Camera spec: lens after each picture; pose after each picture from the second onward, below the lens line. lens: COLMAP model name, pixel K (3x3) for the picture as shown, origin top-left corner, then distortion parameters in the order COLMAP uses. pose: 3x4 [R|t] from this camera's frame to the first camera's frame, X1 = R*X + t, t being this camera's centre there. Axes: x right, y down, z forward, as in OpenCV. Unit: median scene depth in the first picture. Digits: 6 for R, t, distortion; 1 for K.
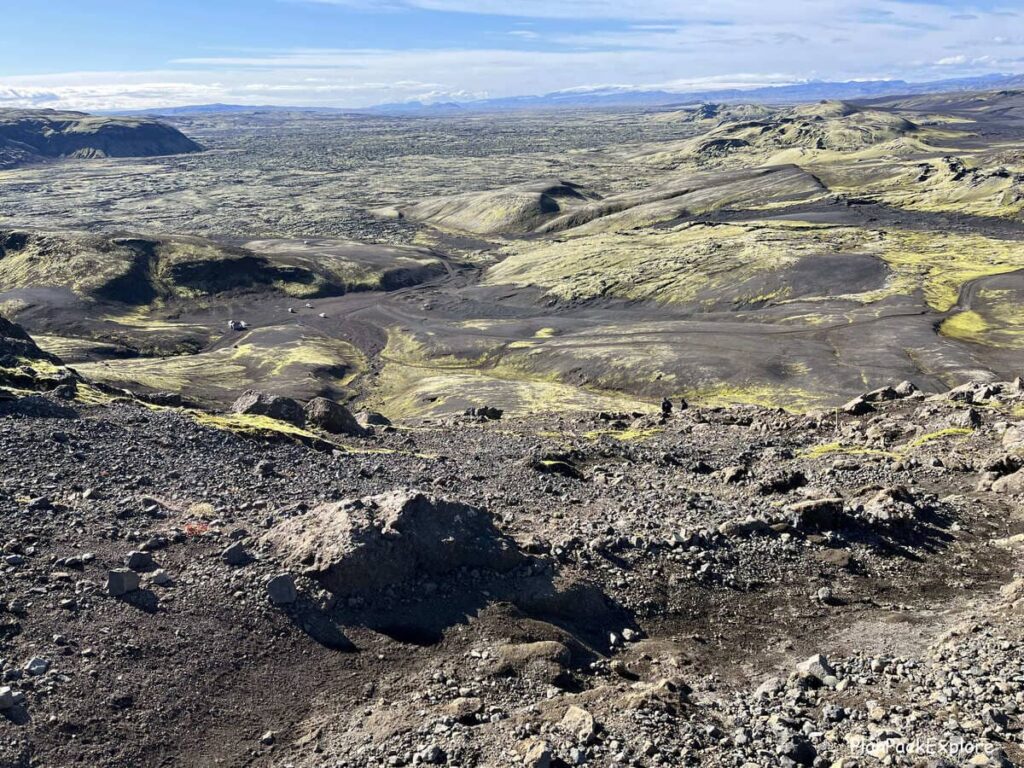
lens RADIAL K [[759.1, 0, 512.0], [0, 759.1, 384.0], [0, 0, 1]] dist [0.067705, -0.097889]
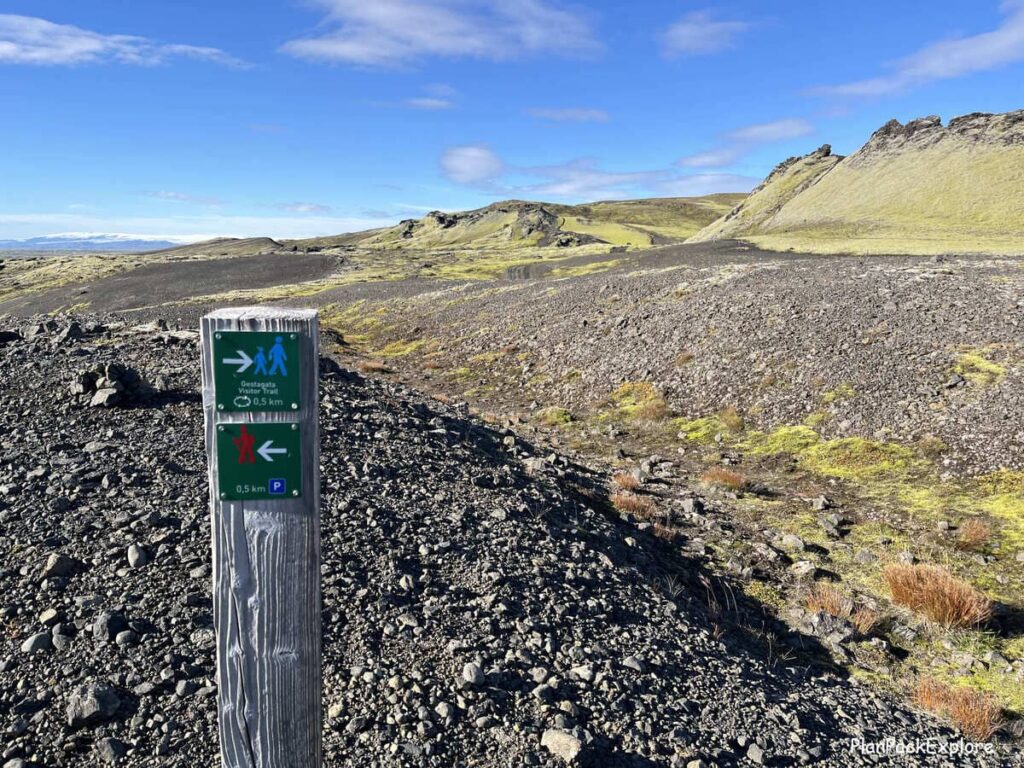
lens RADIAL K [[759.1, 0, 512.0], [0, 759.1, 384.0], [0, 0, 1]] dist [0.067705, -0.097889]
pose [[0.822413, -0.050068, 0.566683, 0.225940], [0.156261, 0.977687, -0.140396, -0.005428], [-0.547009, 0.204014, 0.811886, 0.440119]]
